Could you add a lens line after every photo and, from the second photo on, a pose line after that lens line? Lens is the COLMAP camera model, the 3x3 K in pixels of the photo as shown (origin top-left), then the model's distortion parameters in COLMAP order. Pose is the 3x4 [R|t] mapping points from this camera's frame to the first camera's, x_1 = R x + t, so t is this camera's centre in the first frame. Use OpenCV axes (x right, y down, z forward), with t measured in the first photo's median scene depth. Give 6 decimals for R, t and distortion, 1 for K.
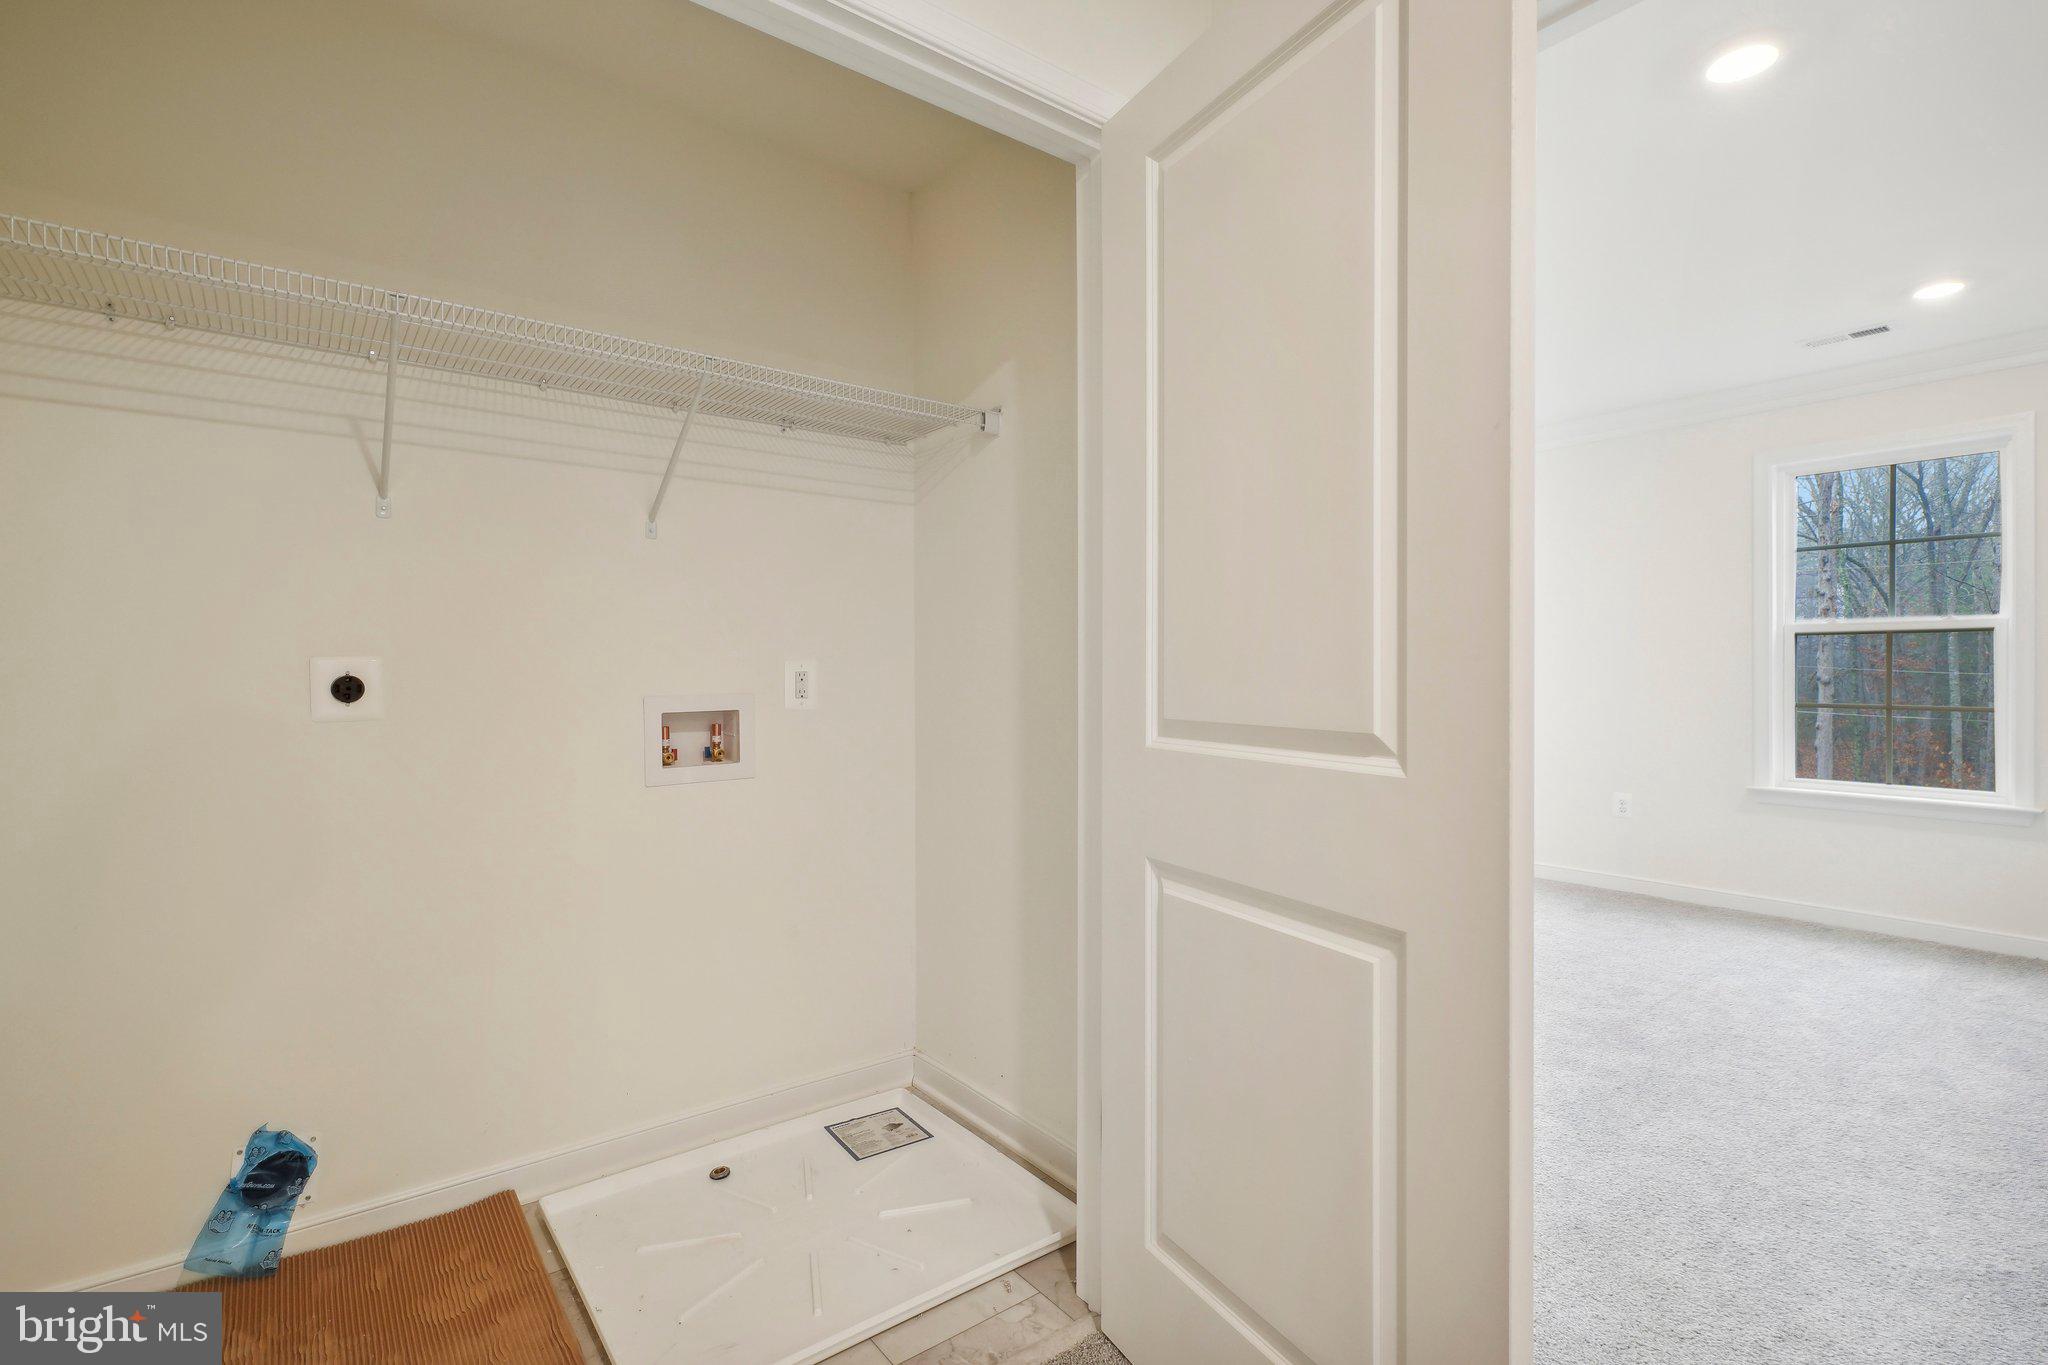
lens RADIAL K [[941.1, 0, 1028.2], [0, 941.1, 683.2], [0, 0, 1]] dist [0.003373, -0.002880]
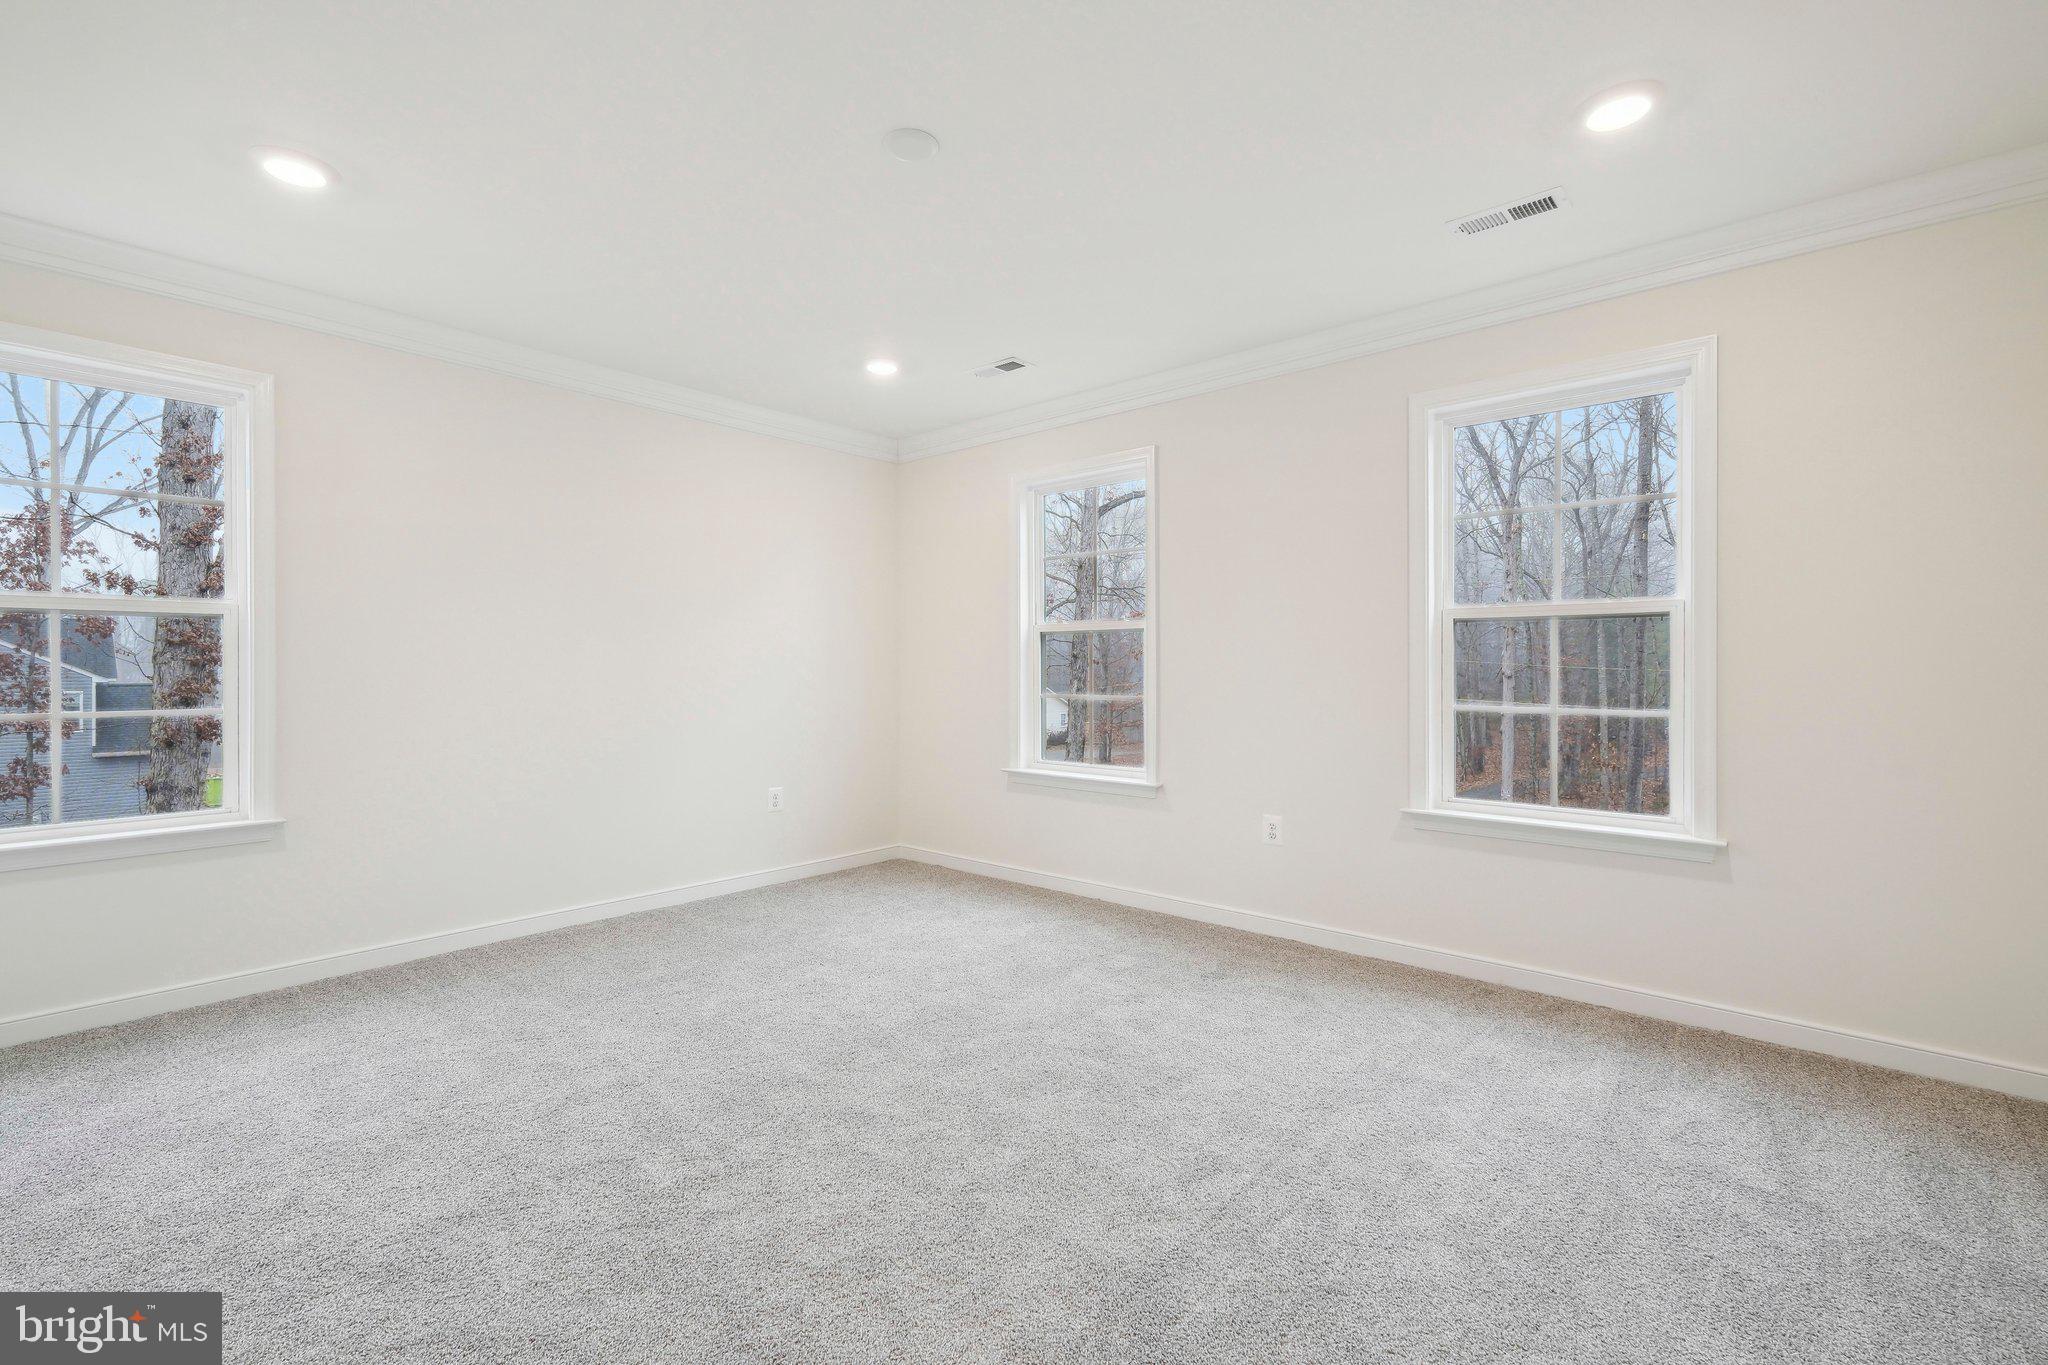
lens RADIAL K [[876.4, 0, 1020.1], [0, 876.4, 679.8], [0, 0, 1]] dist [0.012055, -0.002353]
pose [[0.981228, -0.002481, 0.192837, 0.296105], [0.002081, 0.999995, 0.002276, -0.003878], [-0.192842, -0.001832, 0.981228, 0.323260]]
